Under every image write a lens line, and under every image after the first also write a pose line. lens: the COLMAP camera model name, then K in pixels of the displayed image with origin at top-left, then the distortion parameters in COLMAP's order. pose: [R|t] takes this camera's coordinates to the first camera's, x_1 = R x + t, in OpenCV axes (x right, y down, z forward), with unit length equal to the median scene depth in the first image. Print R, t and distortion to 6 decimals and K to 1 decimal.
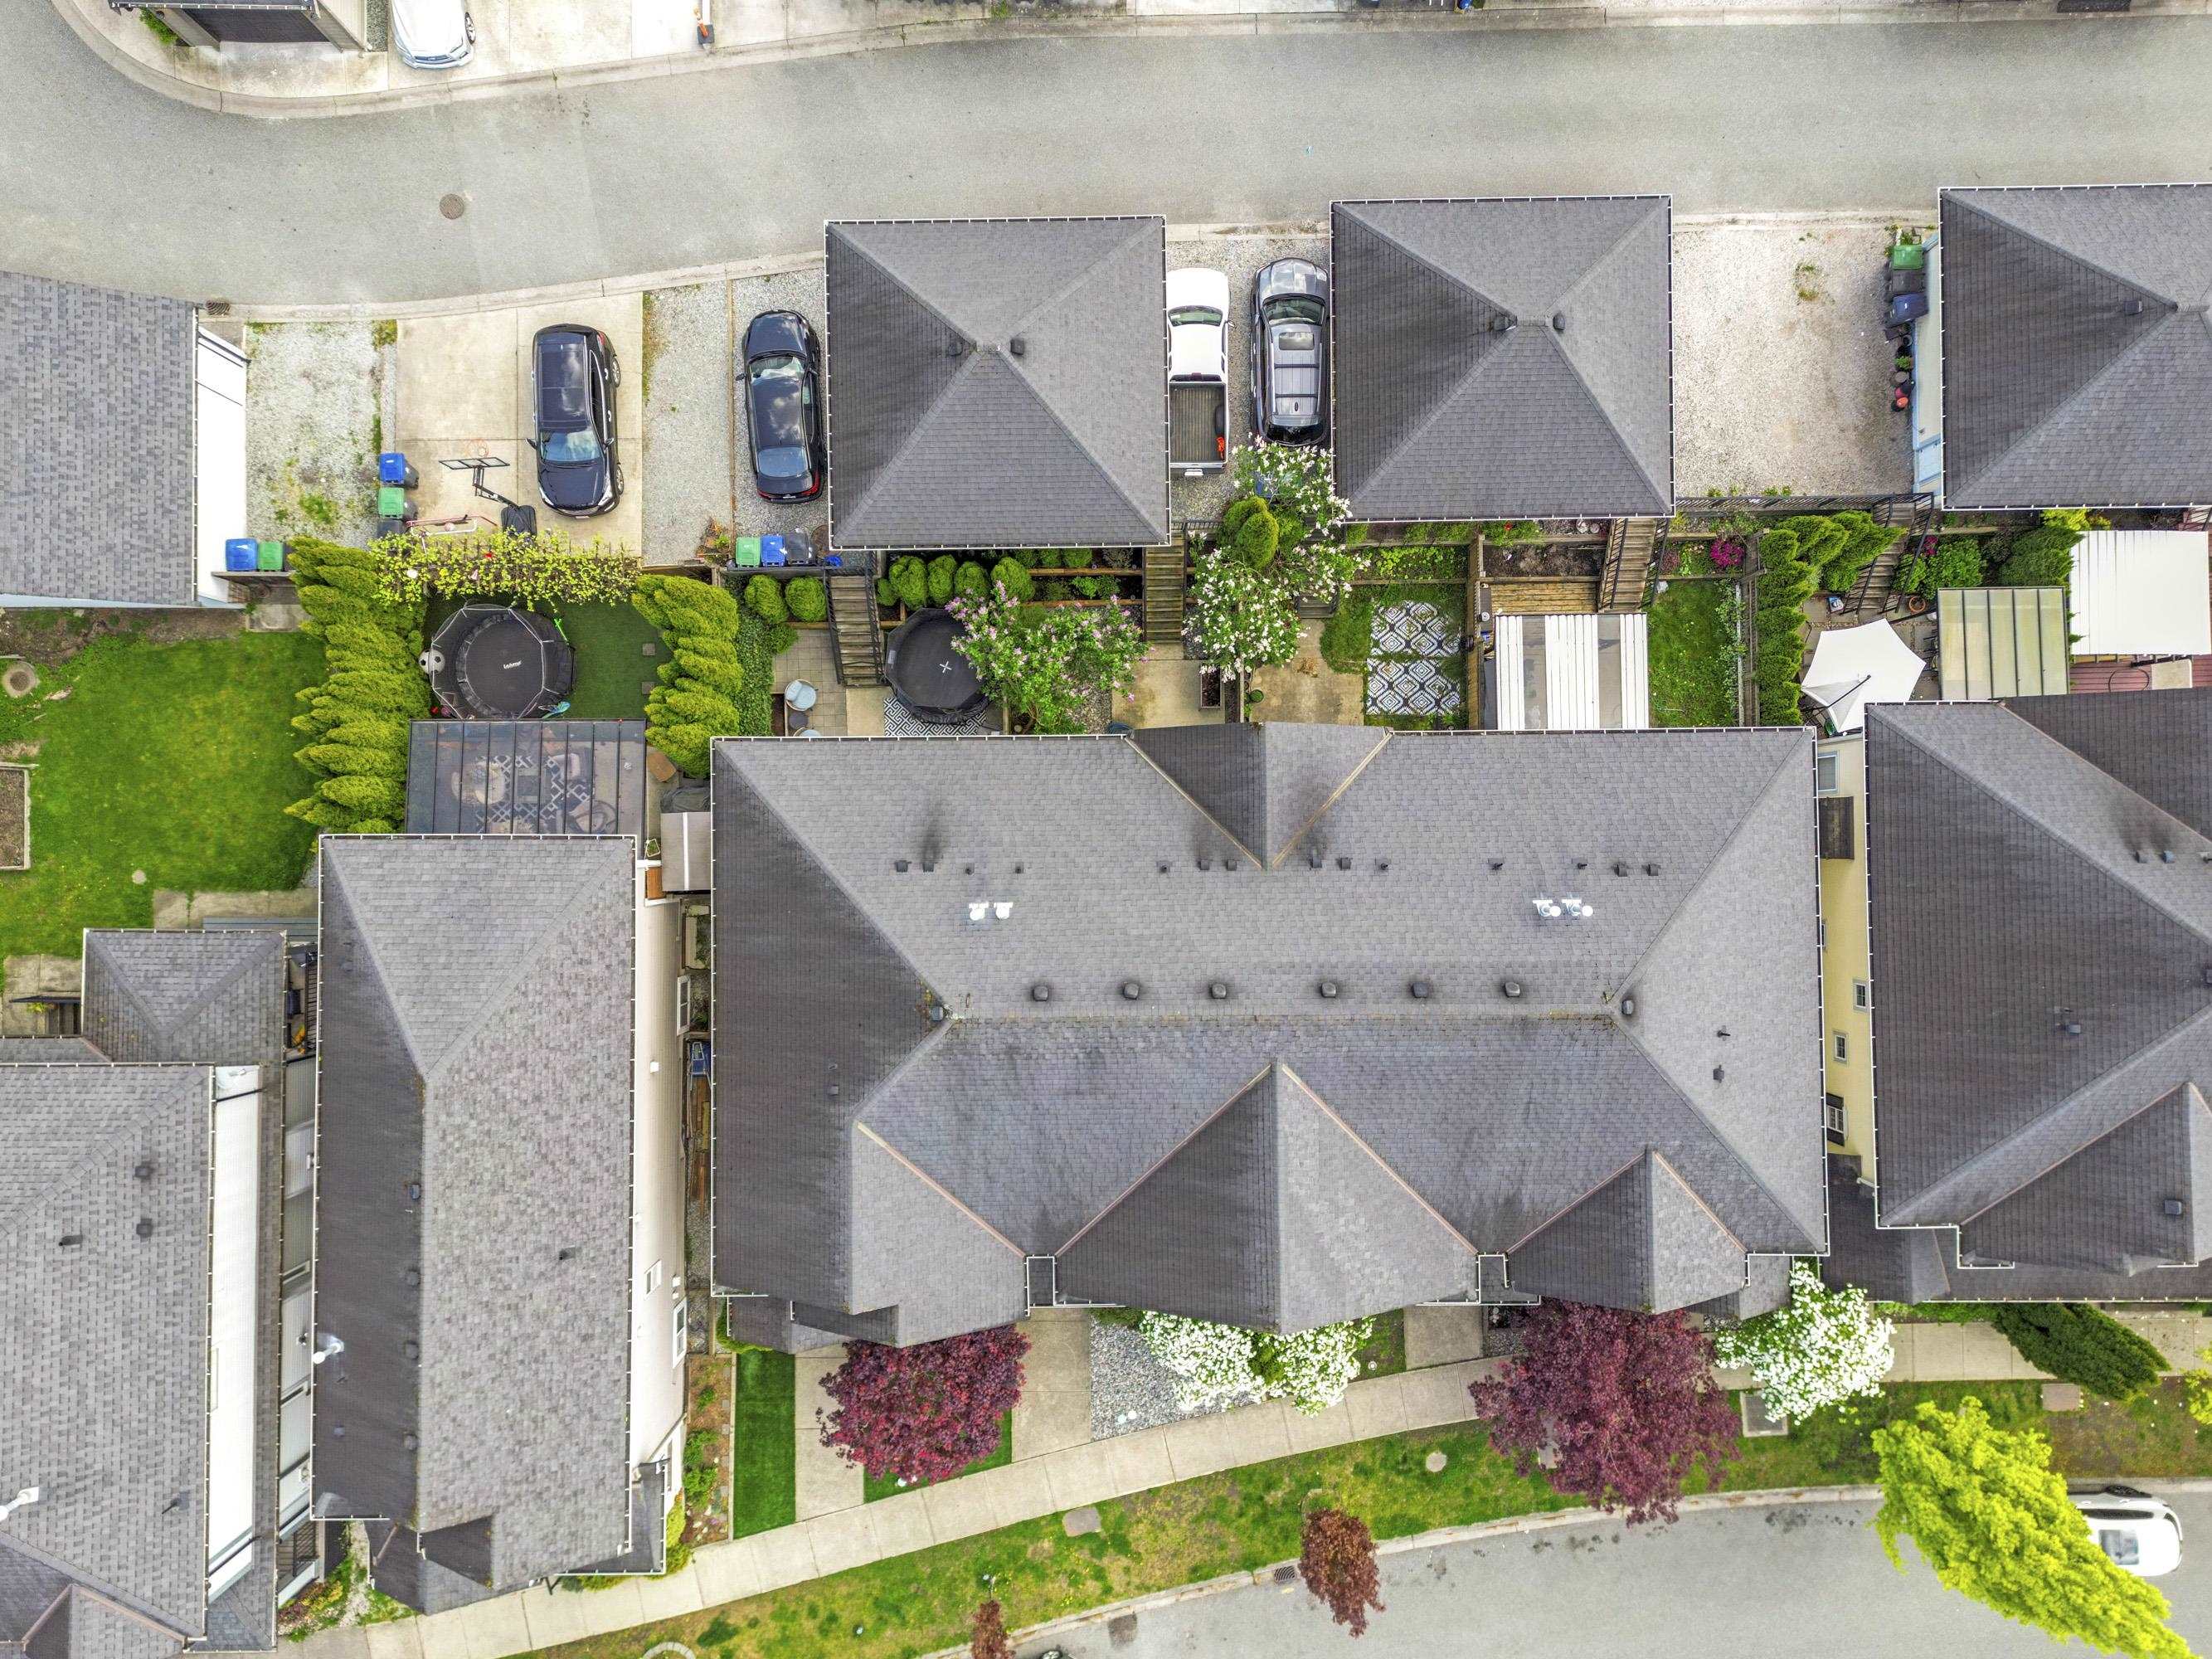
lens RADIAL K [[1611.5, 0, 1114.2], [0, 1611.5, 801.2], [0, 0, 1]] dist [0.106771, -0.123279]
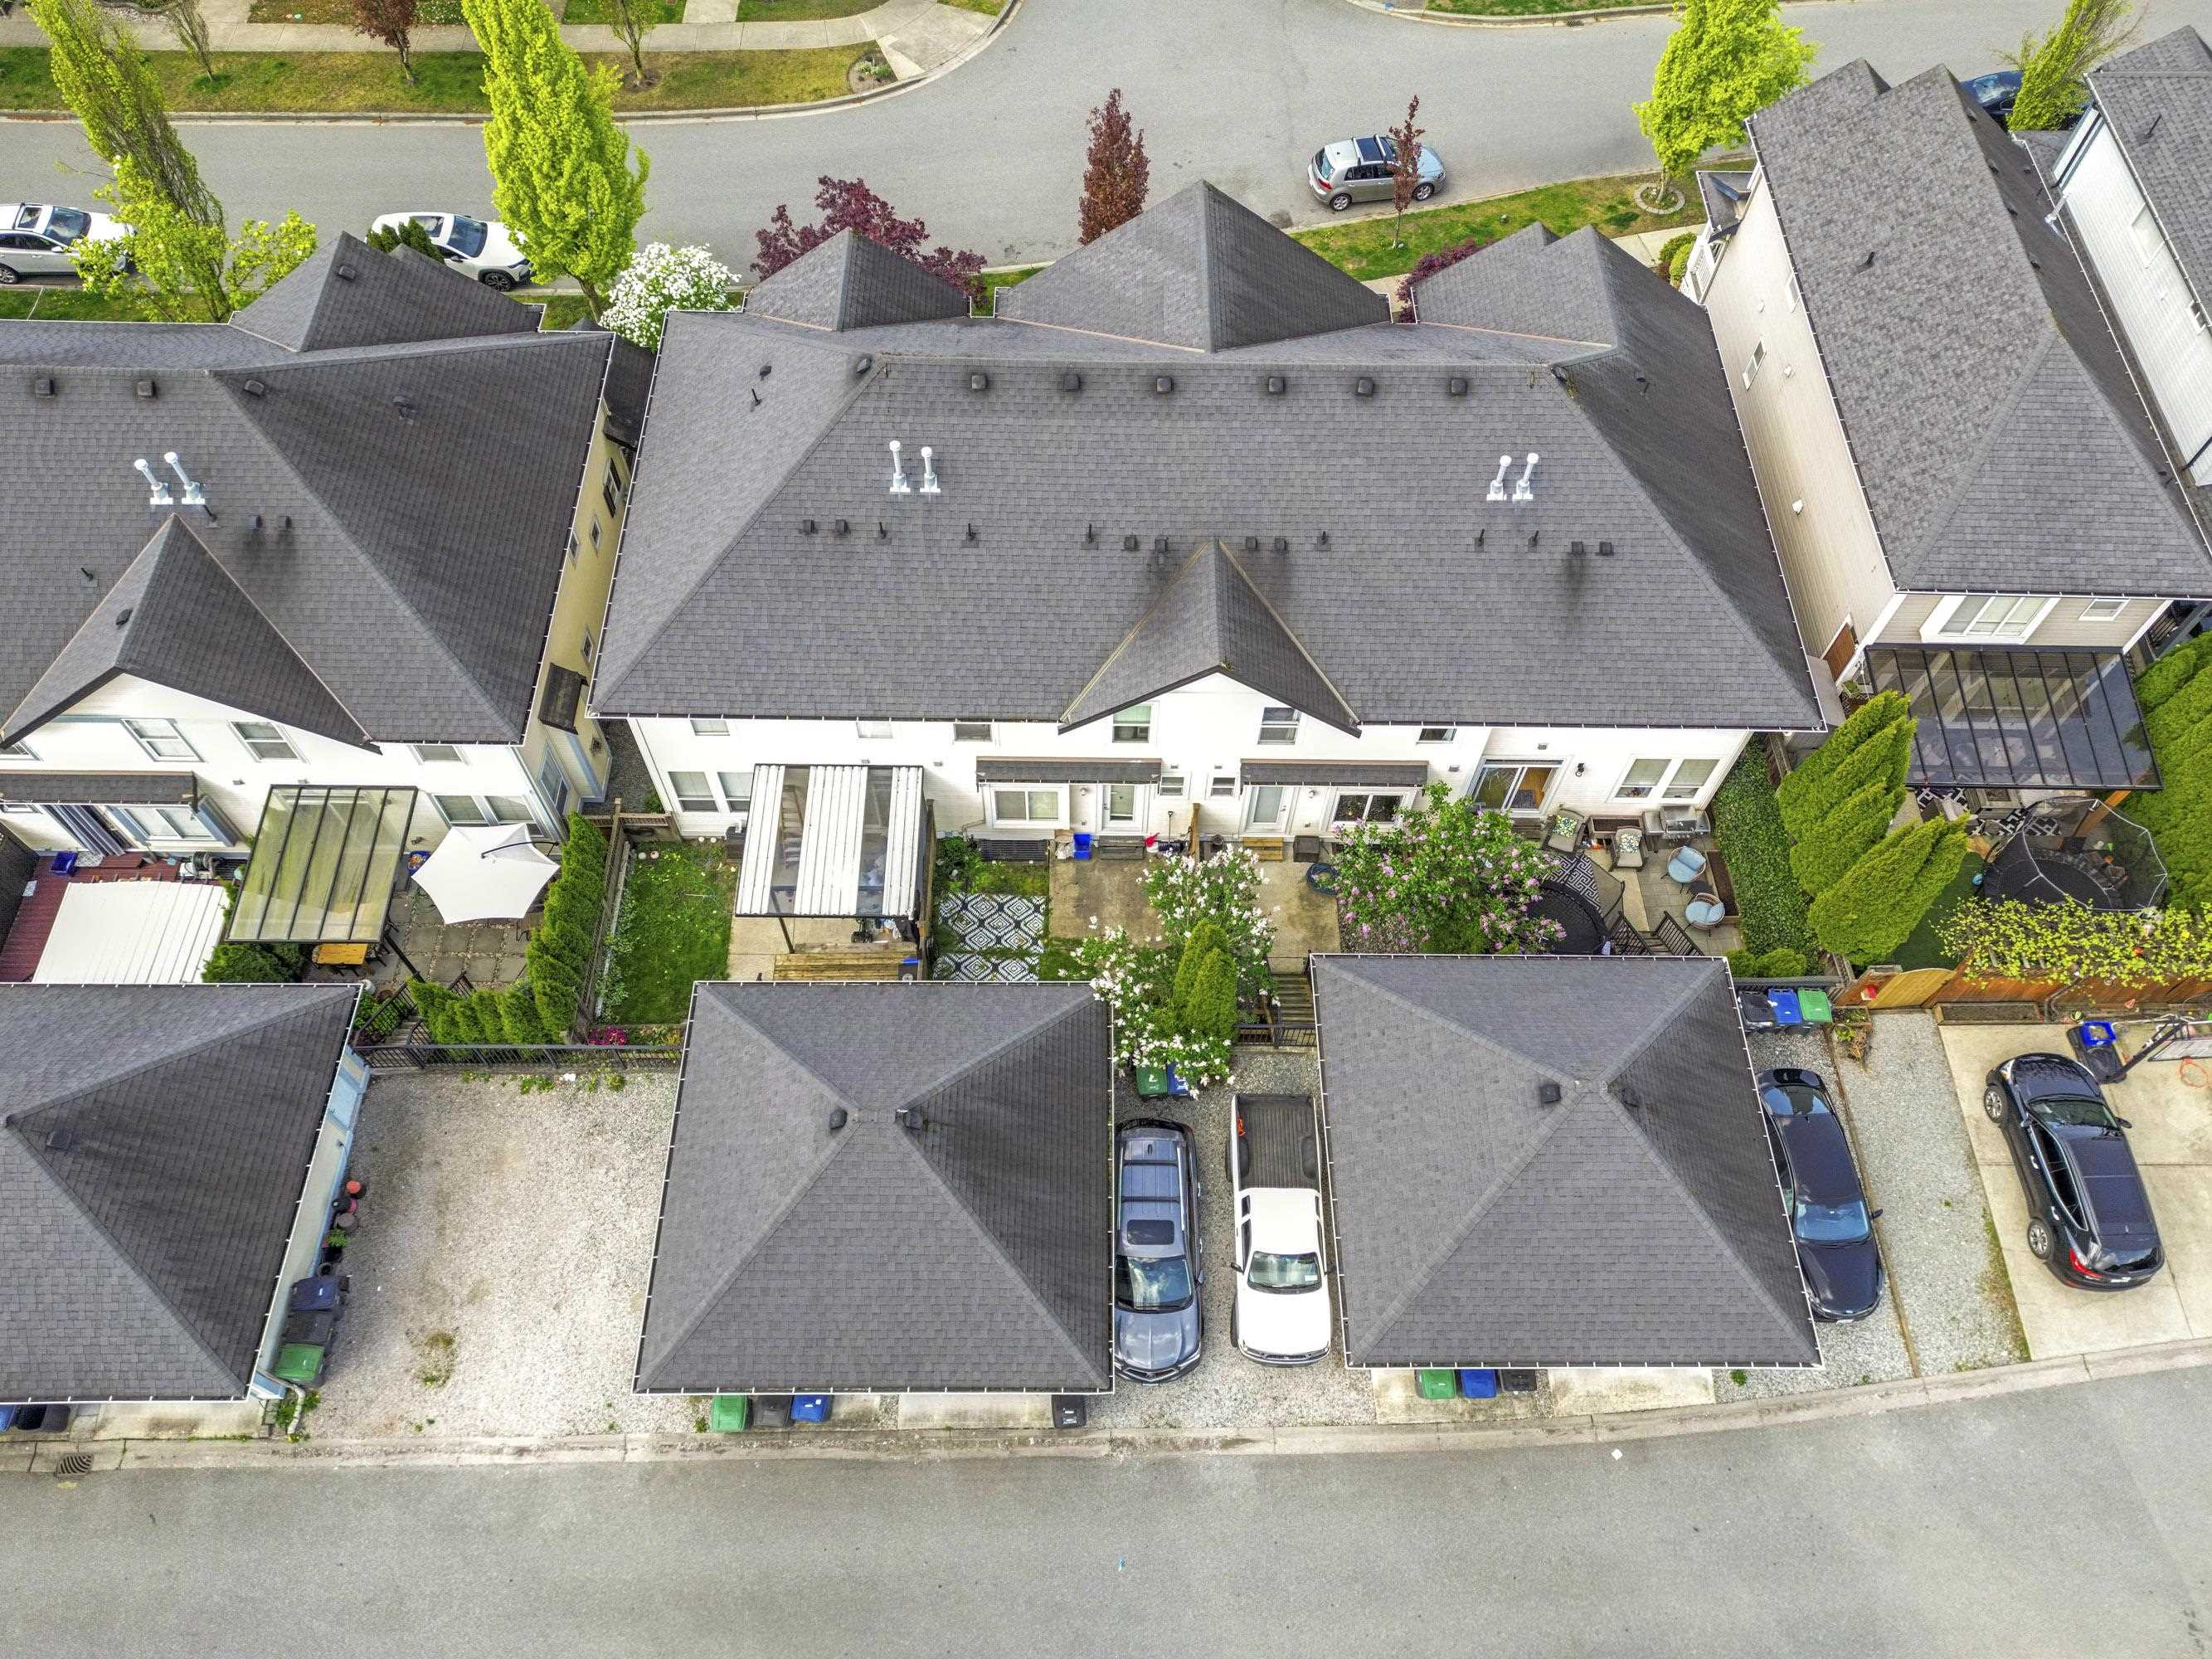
lens RADIAL K [[1611.5, 0, 1114.2], [0, 1611.5, 801.2], [0, 0, 1]] dist [0.106771, -0.123279]
pose [[-0.999757, -0.018288, -0.012289, 0.138016], [0.008588, -0.837058, 0.547047, -0.513441], [-0.020292, 0.546809, 0.837011, 0.253843]]
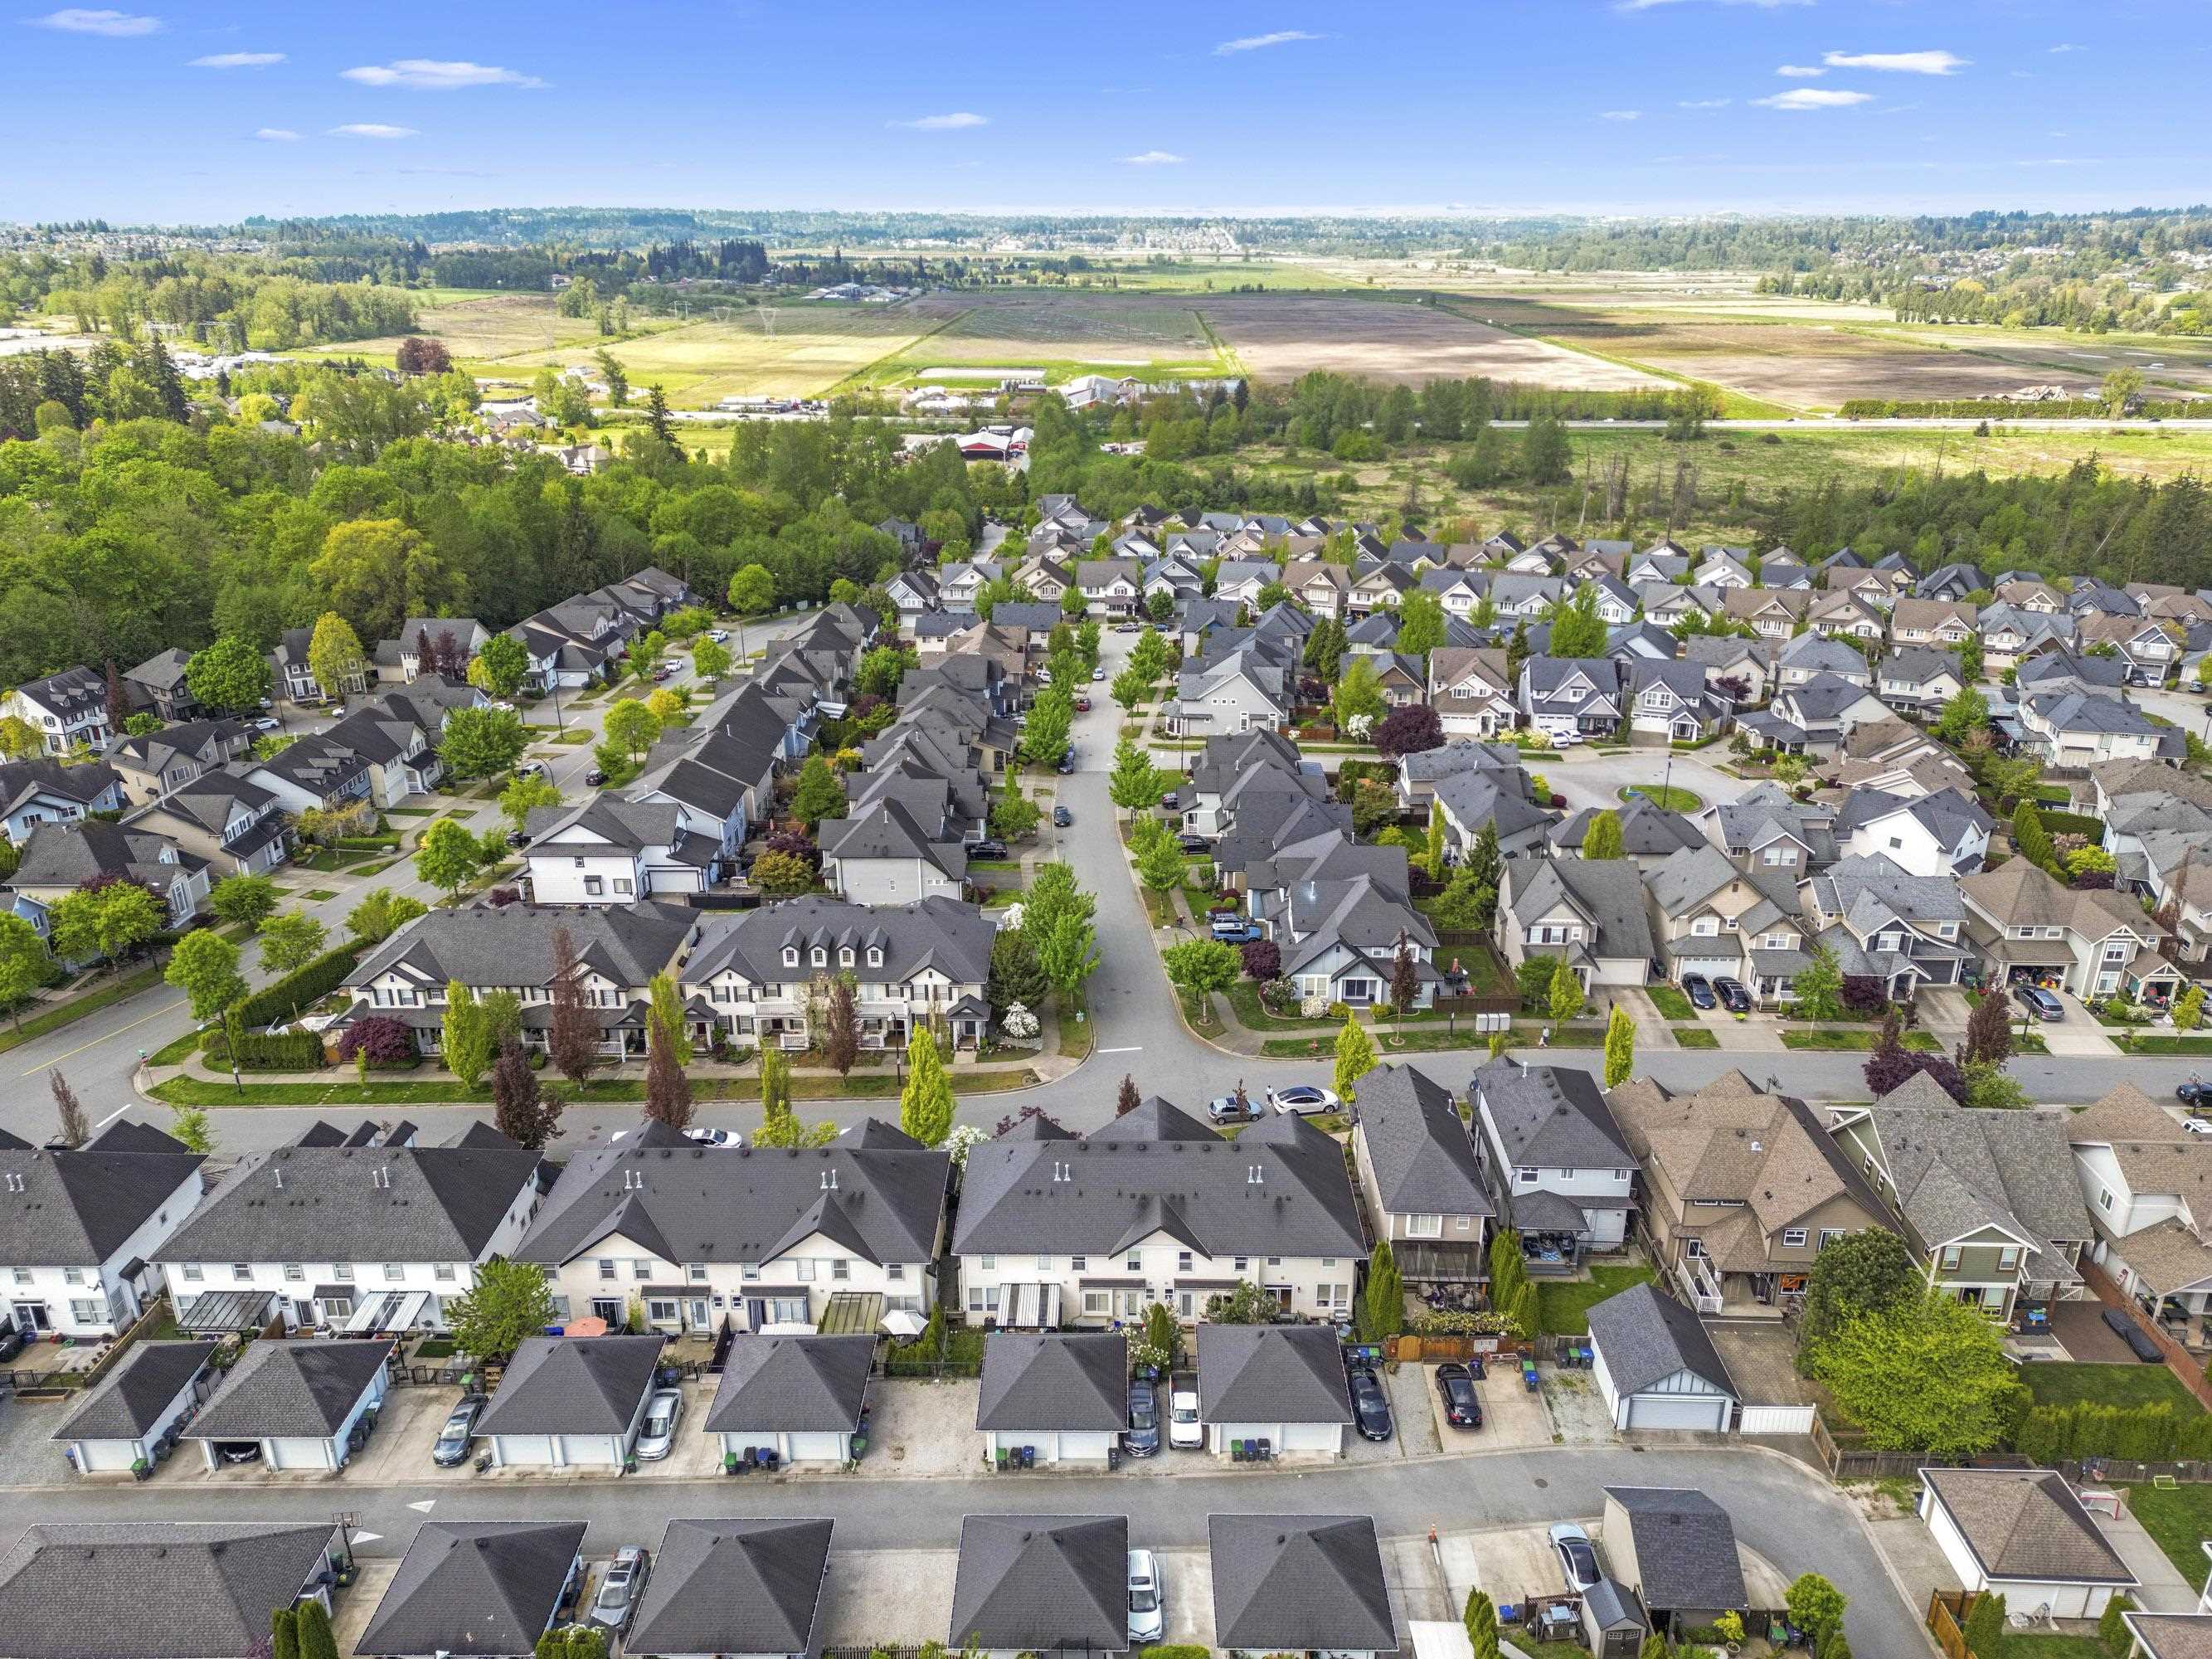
lens RADIAL K [[1611.5, 0, 1114.2], [0, 1611.5, 801.2], [0, 0, 1]] dist [0.106771, -0.123279]
pose [[-0.999832, -0.007347, 0.016799, 0.113831], [0.018297, -0.340151, 0.940193, -2.060996], [-0.001194, 0.940342, 0.340228, -0.534624]]
